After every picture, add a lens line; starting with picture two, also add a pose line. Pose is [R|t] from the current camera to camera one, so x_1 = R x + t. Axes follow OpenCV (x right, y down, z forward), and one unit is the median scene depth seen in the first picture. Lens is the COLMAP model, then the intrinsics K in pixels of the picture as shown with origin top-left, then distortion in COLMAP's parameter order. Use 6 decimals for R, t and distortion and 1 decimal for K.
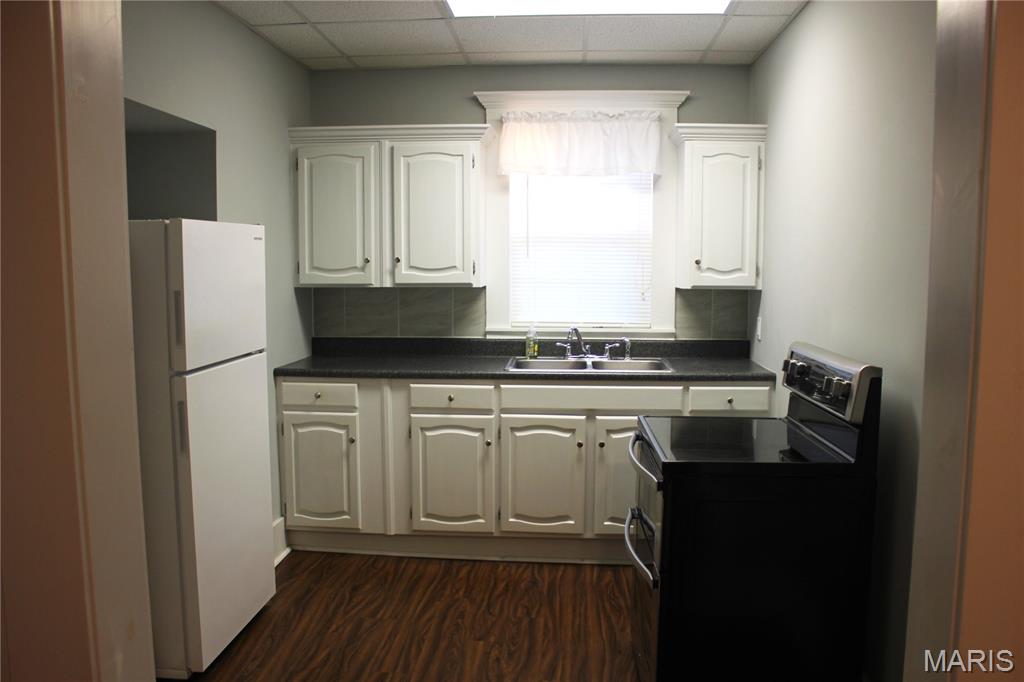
lens RADIAL K [[854.9, 0, 532.6], [0, 854.9, 359.3], [0, 0, 1]] dist [-0.155445, 0.129079]
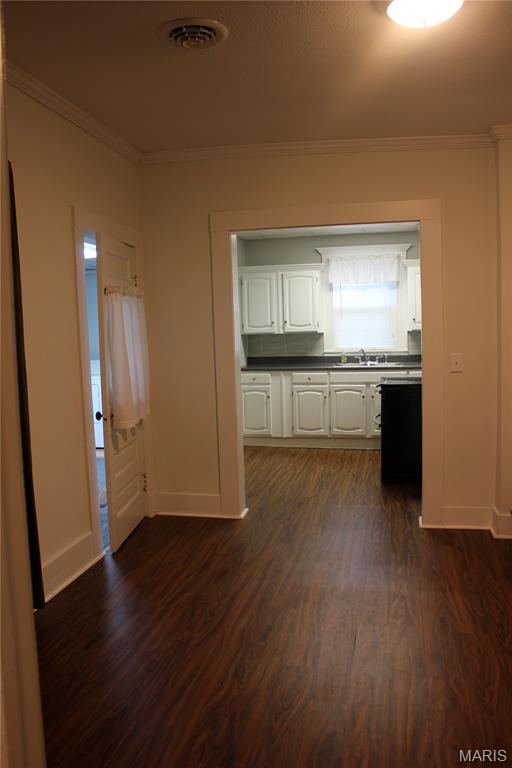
lens RADIAL K [[641.2, 0, 258.6], [0, 641.2, 392.4], [0, 0, 1]] dist [-0.155445, 0.129079]
pose [[0.987278, -0.014297, -0.158360, 0.047148], [0.012587, 0.999851, -0.011799, 0.101410], [0.158505, 0.009656, 0.987311, -0.784125]]
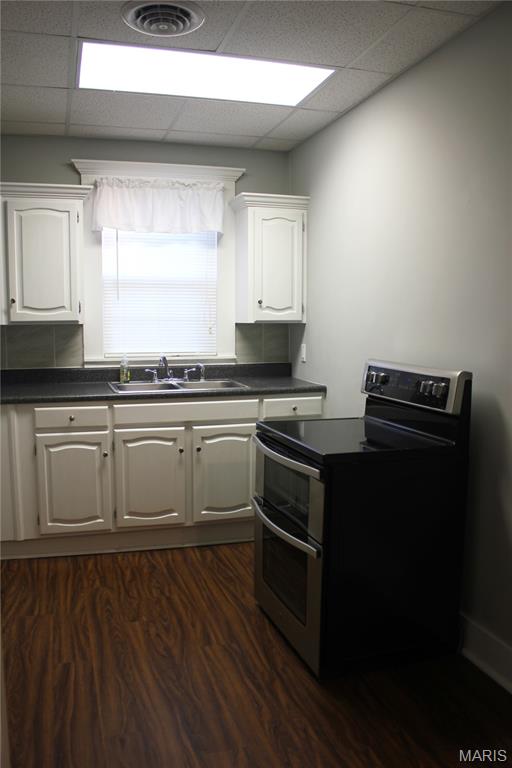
lens RADIAL K [[641.2, 0, 250.5], [0, 641.2, 394.3], [0, 0, 1]] dist [-0.155445, 0.129079]
pose [[0.942285, -0.043282, 0.332003, -0.146448], [0.040208, 0.999061, 0.016125, 0.008449], [-0.332390, -0.001846, 0.943140, 0.096866]]
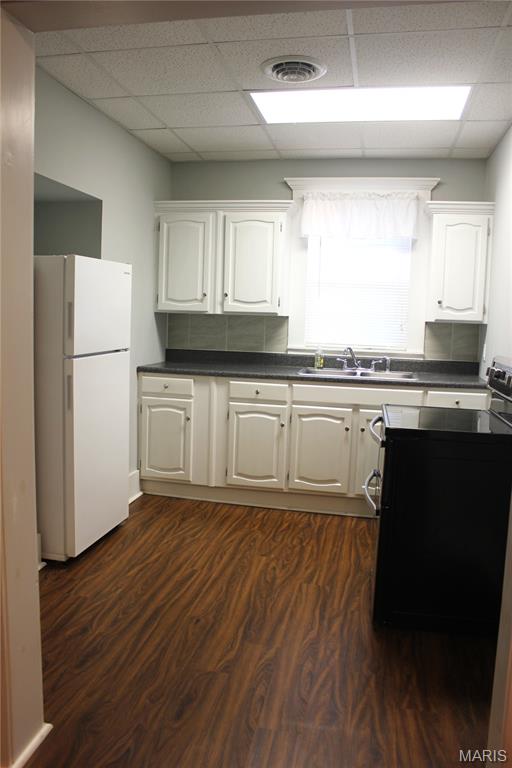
lens RADIAL K [[641.2, 0, 253.6], [0, 641.2, 394.5], [0, 0, 1]] dist [-0.155445, 0.129079]
pose [[0.989121, 0.044840, -0.140105, 0.046382], [-0.043657, 0.998980, 0.011511, 0.036786], [0.140478, -0.005269, 0.990070, -0.057784]]
